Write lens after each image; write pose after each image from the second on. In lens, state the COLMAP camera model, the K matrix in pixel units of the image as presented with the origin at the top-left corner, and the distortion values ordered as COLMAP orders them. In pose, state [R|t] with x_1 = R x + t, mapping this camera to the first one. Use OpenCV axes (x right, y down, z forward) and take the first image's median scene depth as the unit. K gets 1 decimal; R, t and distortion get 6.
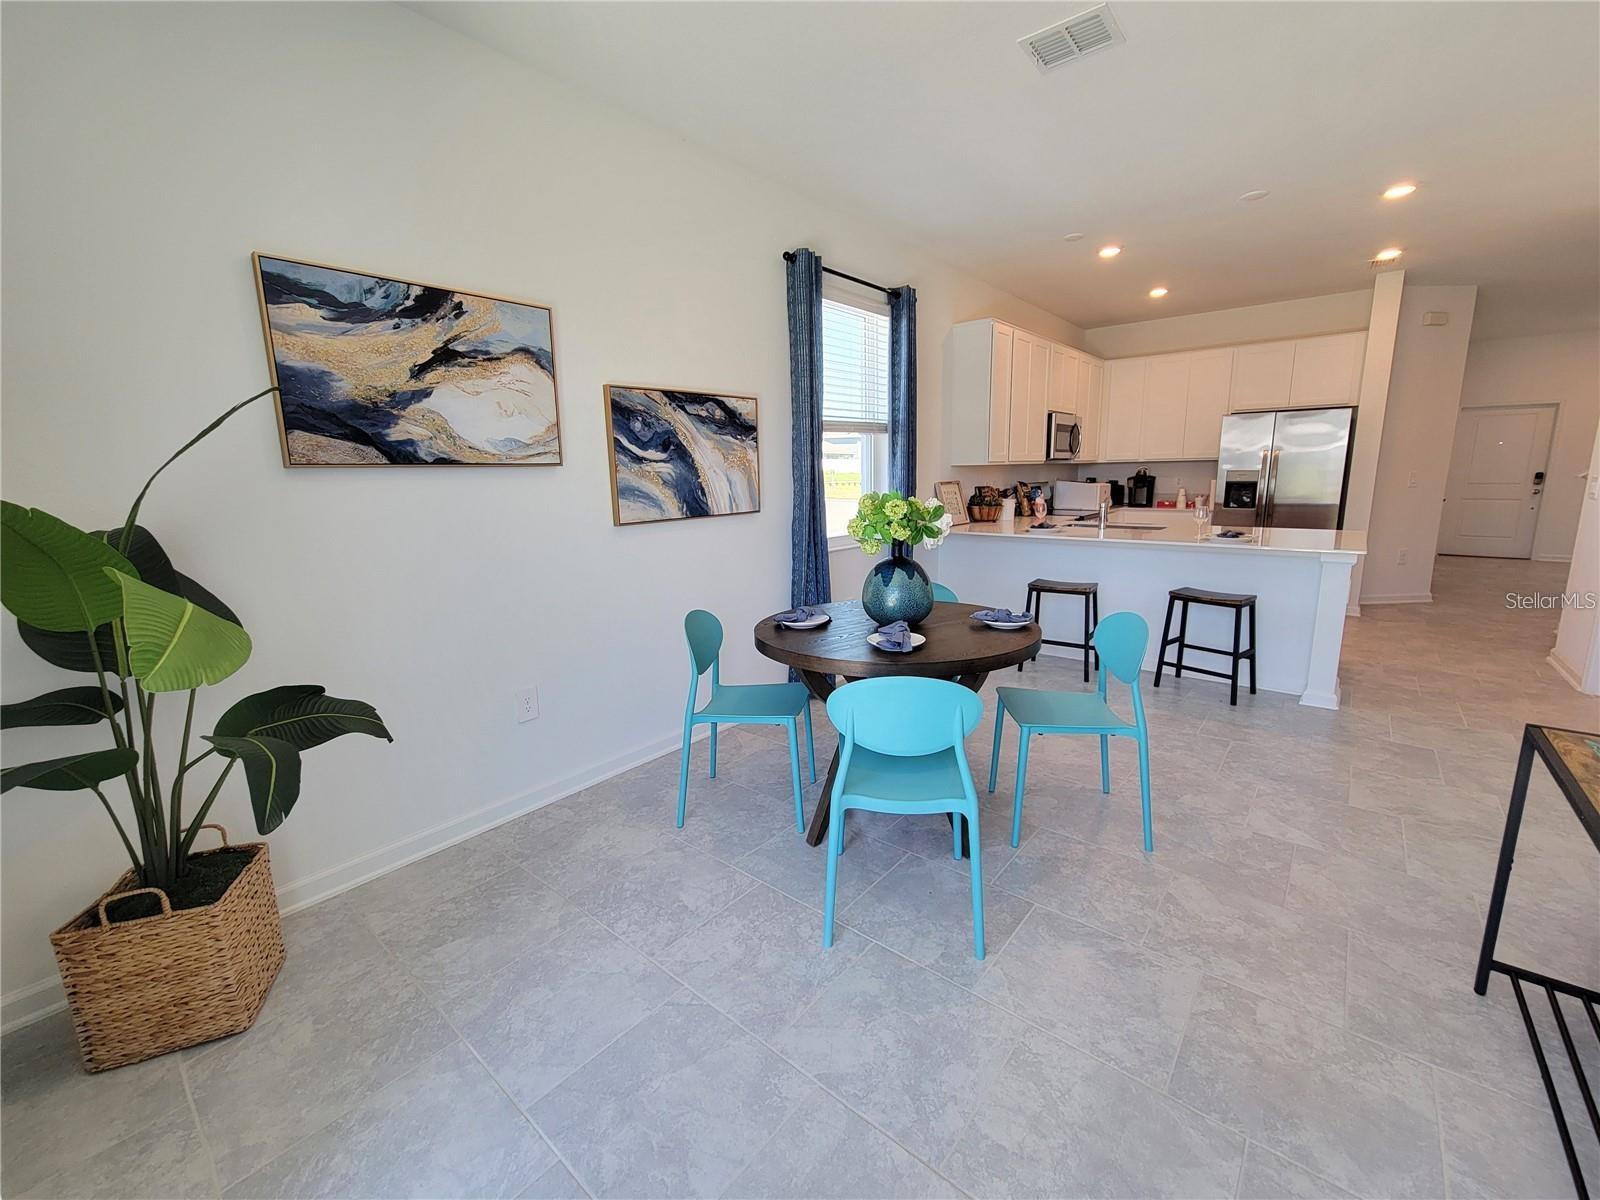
lens RADIAL K [[654.6, 0, 806.8], [0, 654.6, 590.9], [0, 0, 1]] dist [-0.000030, -0.000473]
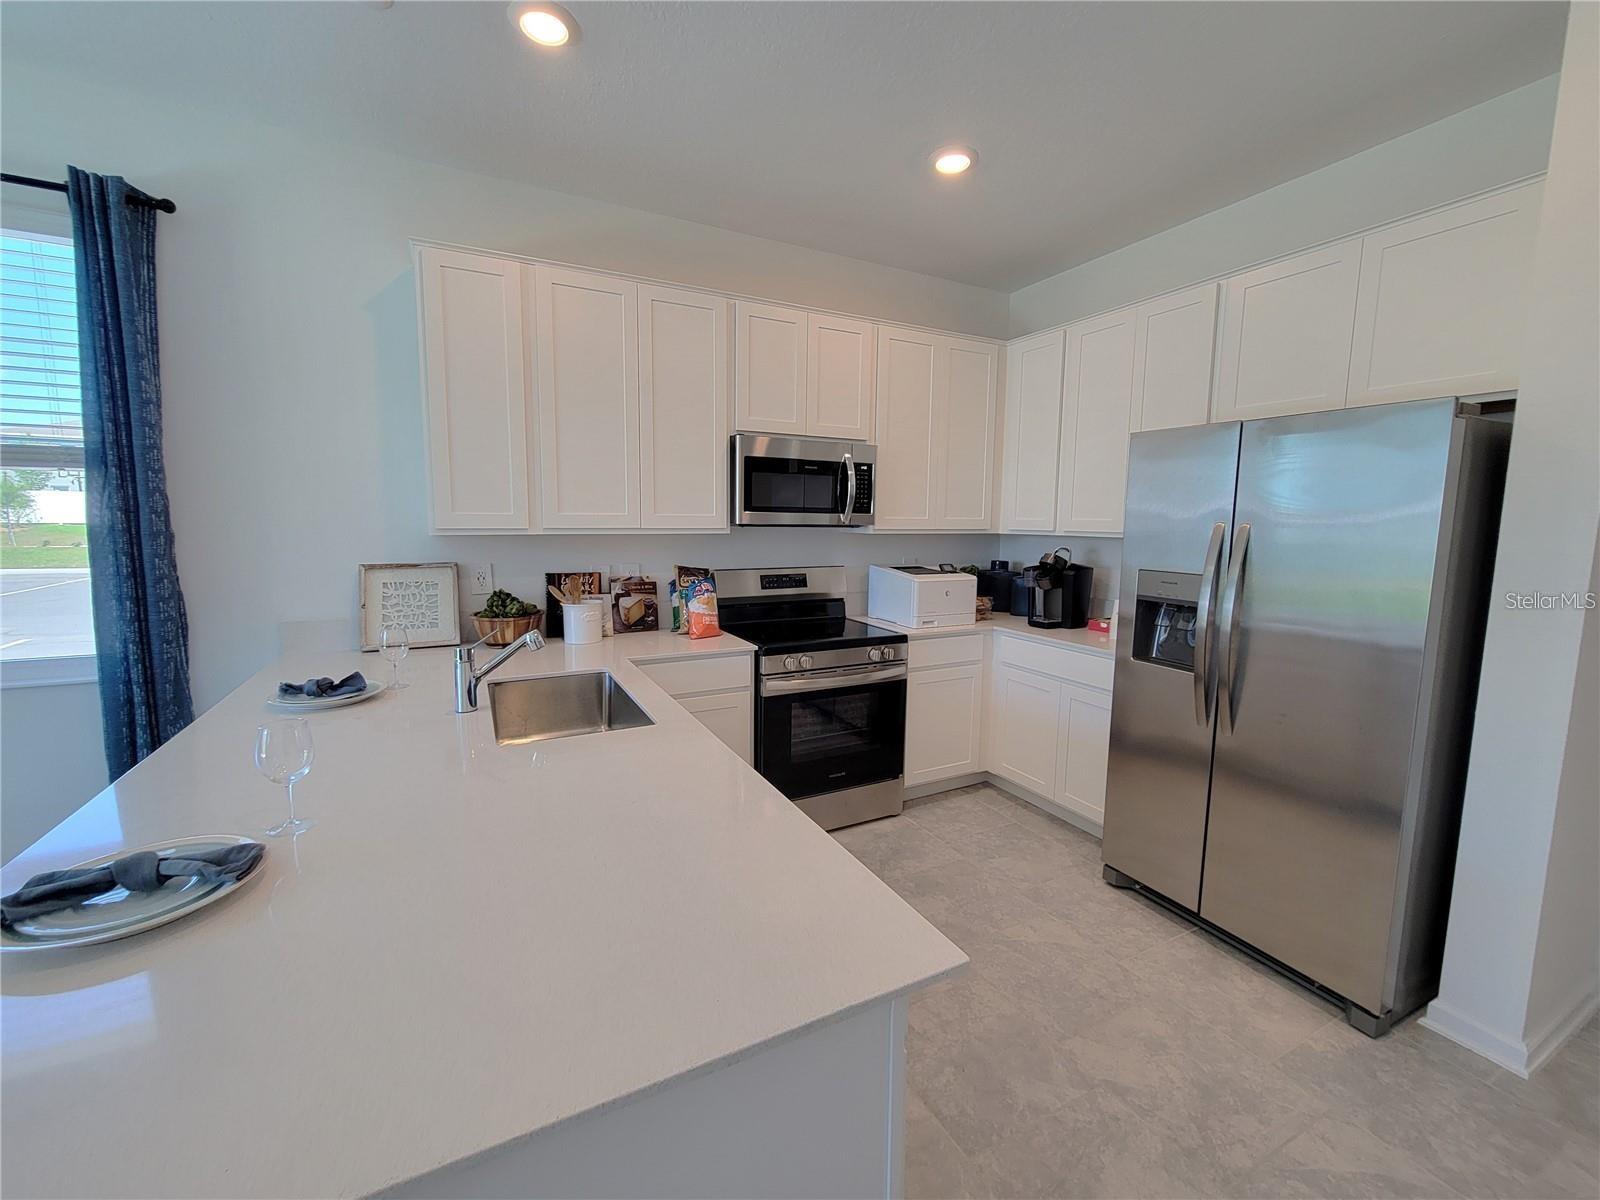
lens RADIAL K [[654.6, 0, 804.6], [0, 654.6, 591.7], [0, 0, 1]] dist [-0.000030, -0.000473]
pose [[0.921794, 0.073723, -0.380605, 1.063298], [-0.099721, 0.993807, -0.049015, -0.226318], [0.374634, 0.083136, 0.923438, 0.961141]]
